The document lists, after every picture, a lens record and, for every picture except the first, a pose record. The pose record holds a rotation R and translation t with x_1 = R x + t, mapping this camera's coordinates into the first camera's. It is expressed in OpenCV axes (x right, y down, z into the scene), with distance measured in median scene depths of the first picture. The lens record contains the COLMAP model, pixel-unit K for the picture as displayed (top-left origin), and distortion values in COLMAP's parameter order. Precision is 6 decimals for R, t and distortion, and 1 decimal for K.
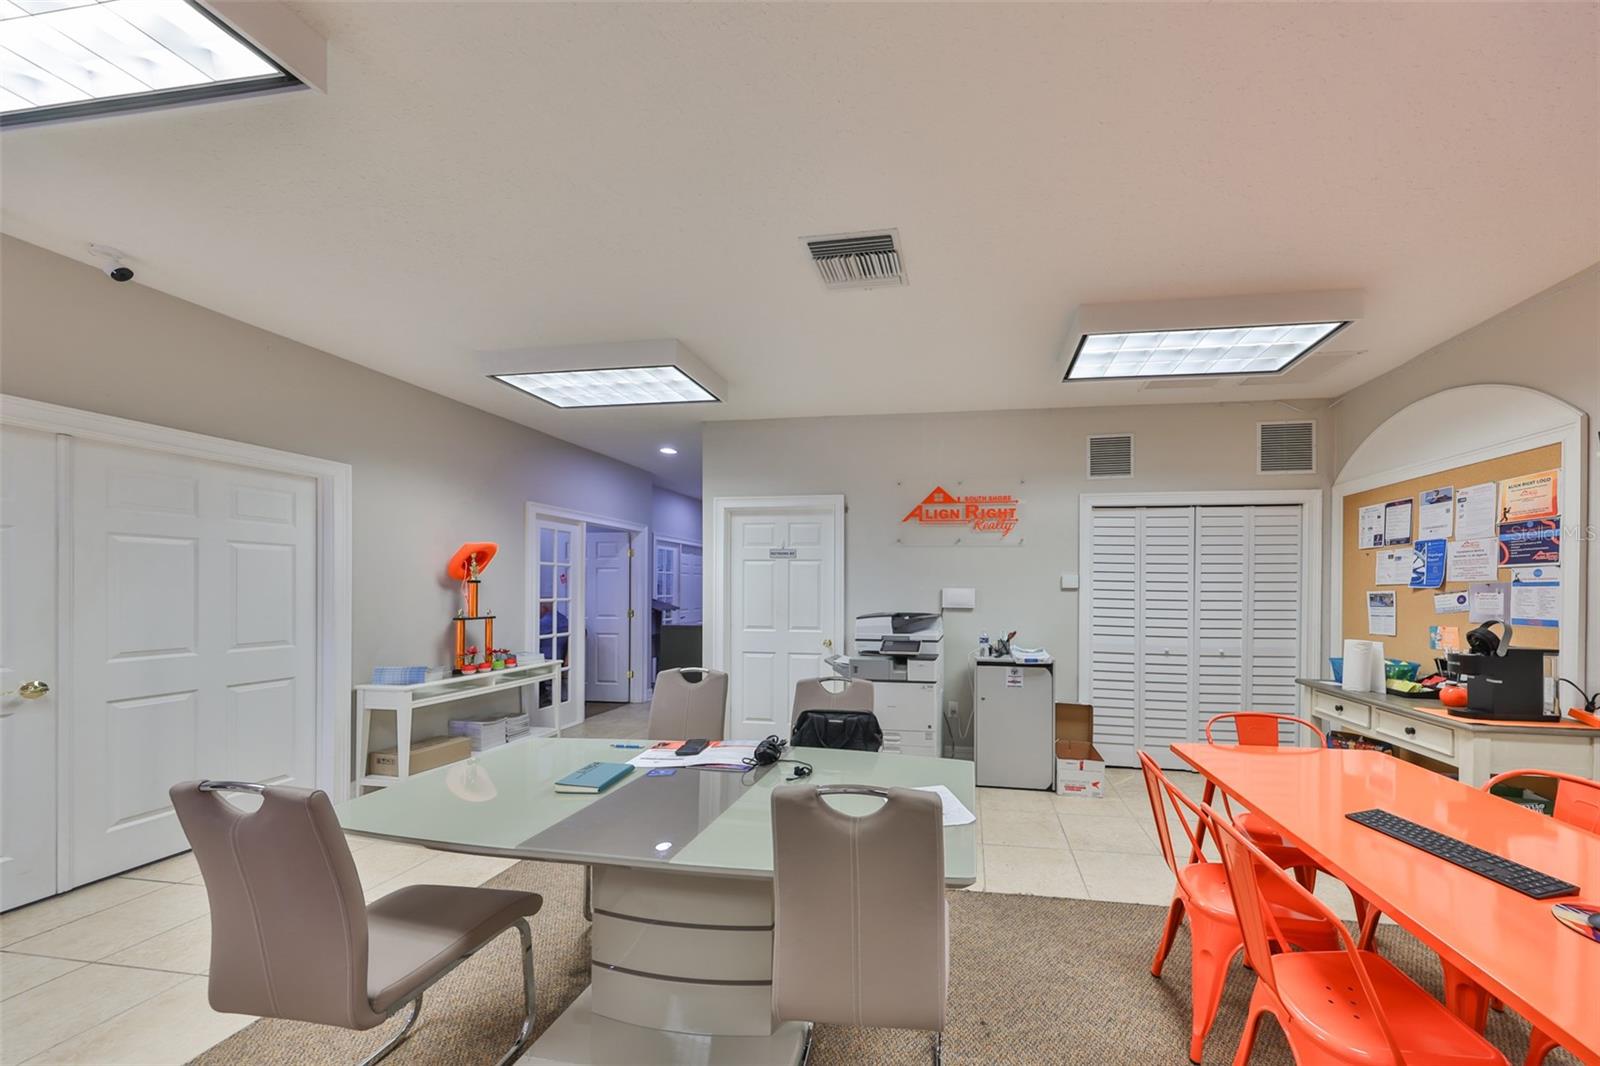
lens RADIAL K [[511.4, 0, 911.5], [0, 511.4, 593.2], [0, 0, 1]] dist [-0.004751, 0.001197]
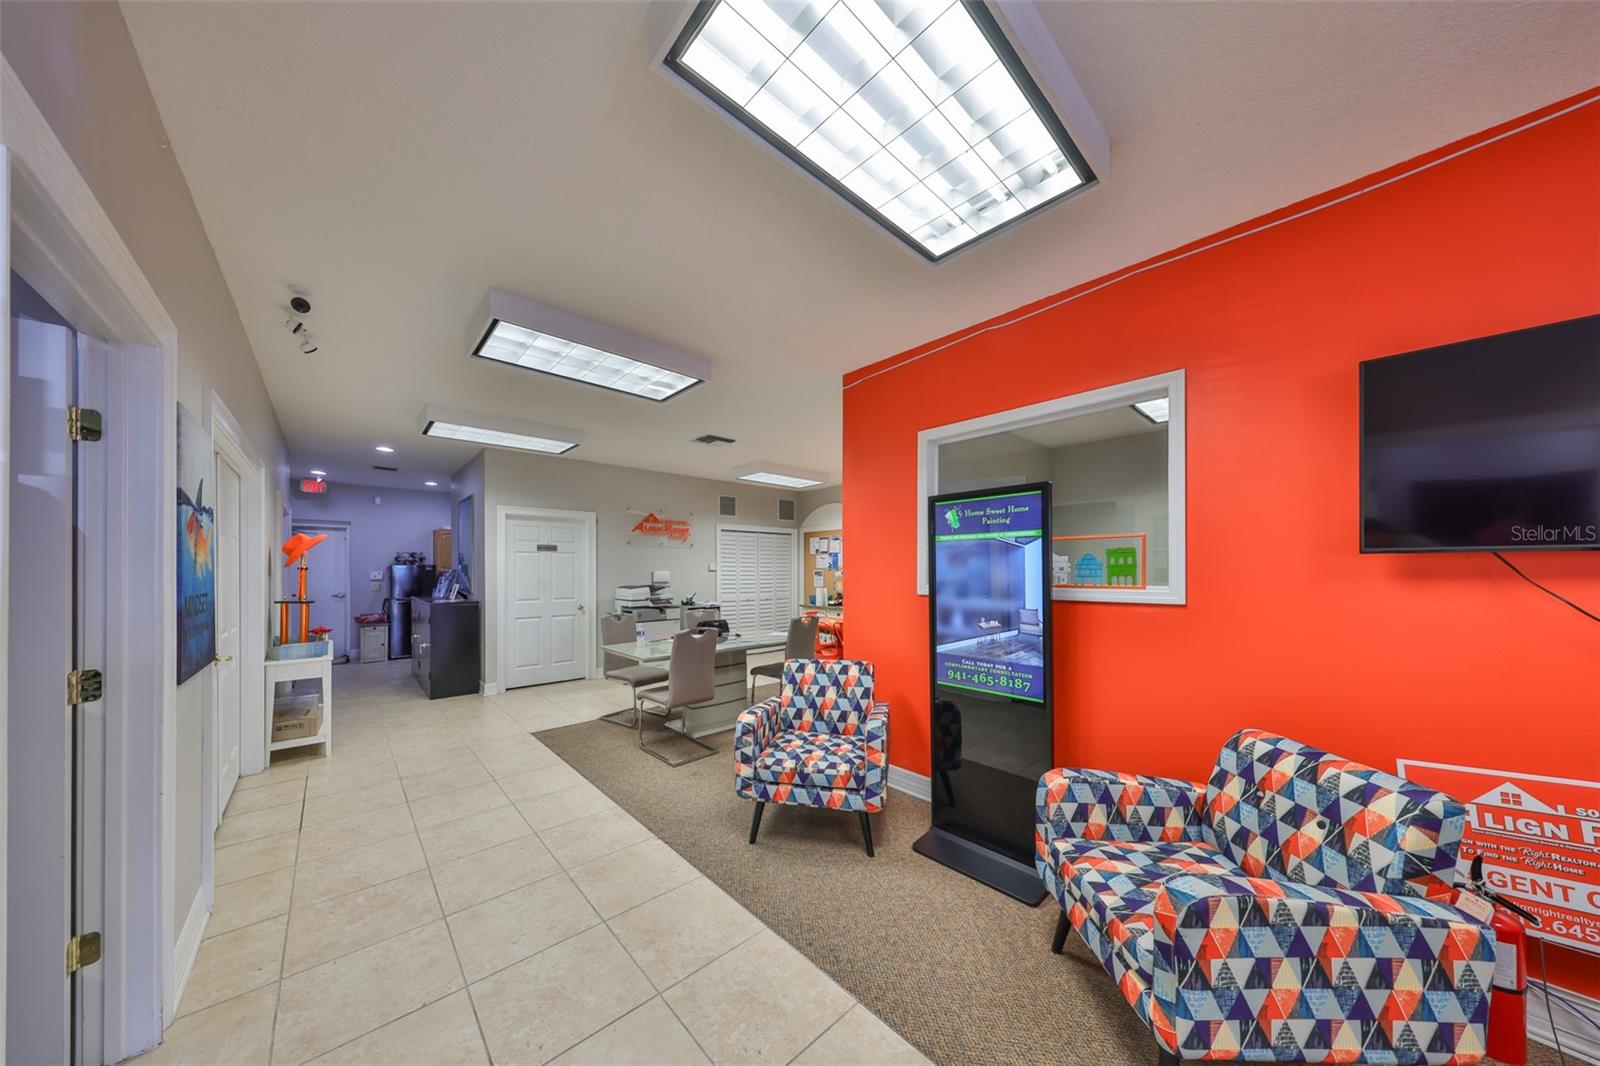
lens RADIAL K [[511.4, 0, 798.3], [0, 511.4, 572.7], [0, 0, 1]] dist [-0.004751, 0.001197]
pose [[0.637834, -0.011449, 0.770089, -1.195964], [0.013869, 0.999898, 0.003378, -0.003712], [-0.770049, 0.008526, 0.637927, -0.618722]]
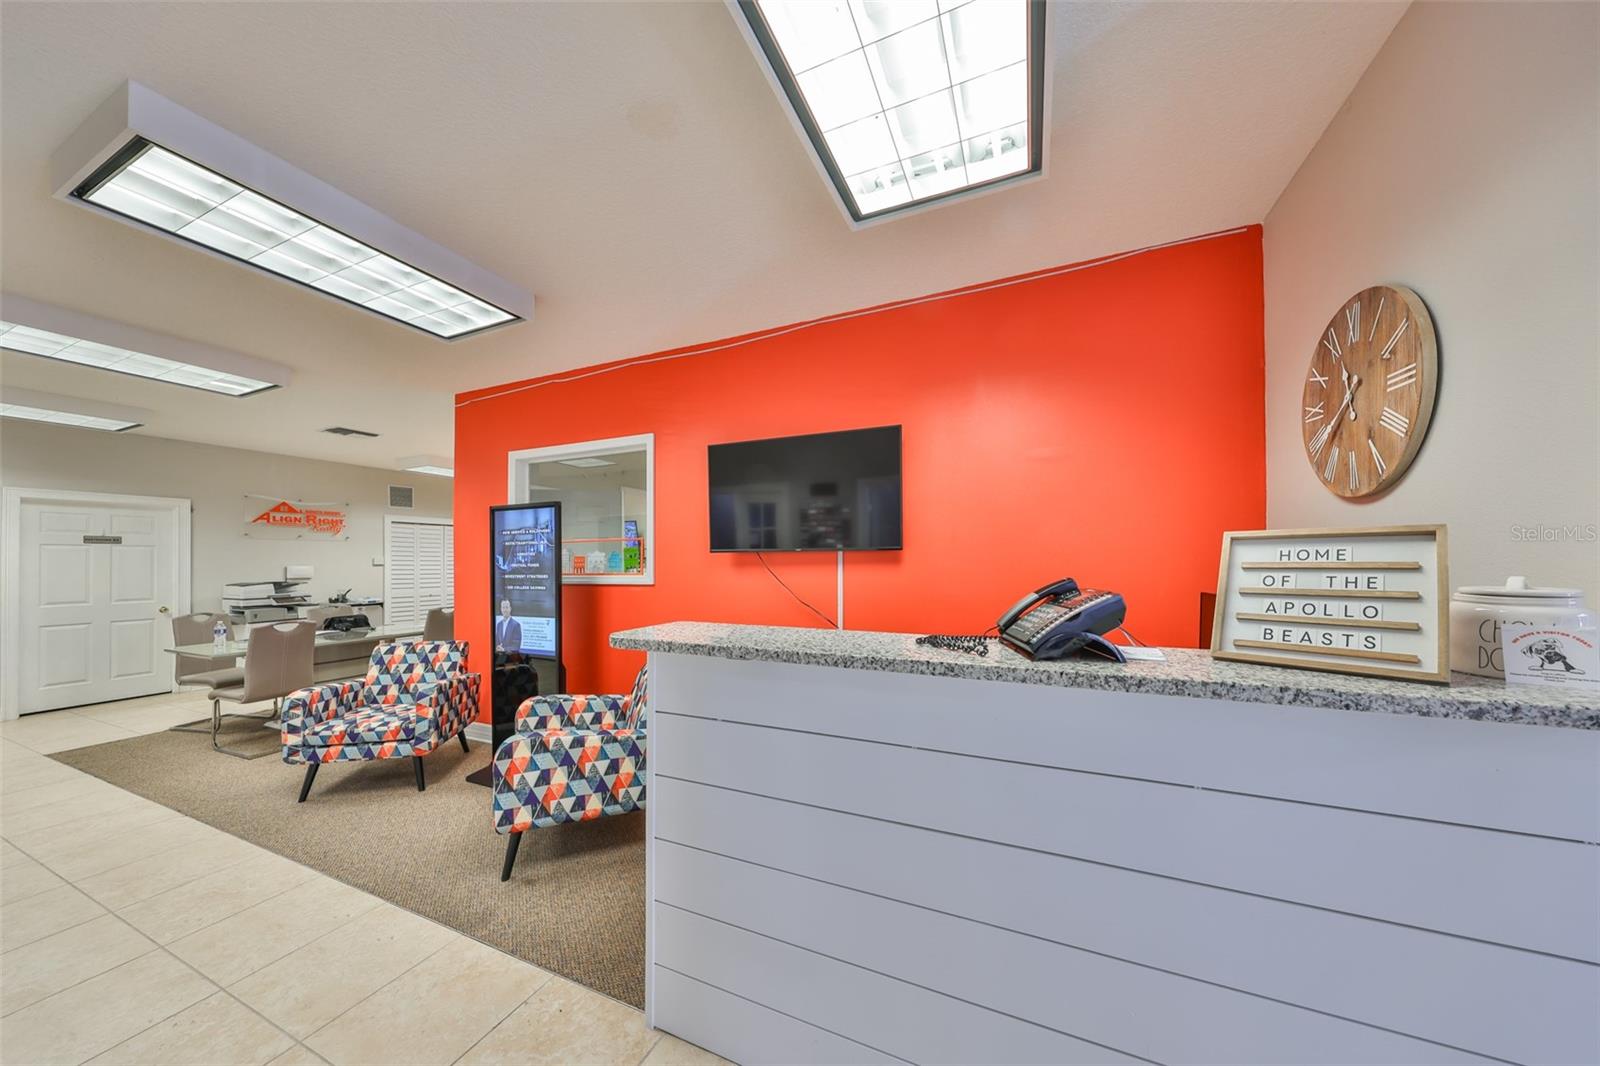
lens RADIAL K [[511.4, 0, 811.9], [0, 511.4, 557.9], [0, 0, 1]] dist [-0.004751, 0.001197]
pose [[0.256251, -0.004597, 0.966599, -1.281225], [0.021101, 0.999777, -0.000839, 0.001270], [-0.966380, 0.020611, 0.256291, -1.185544]]
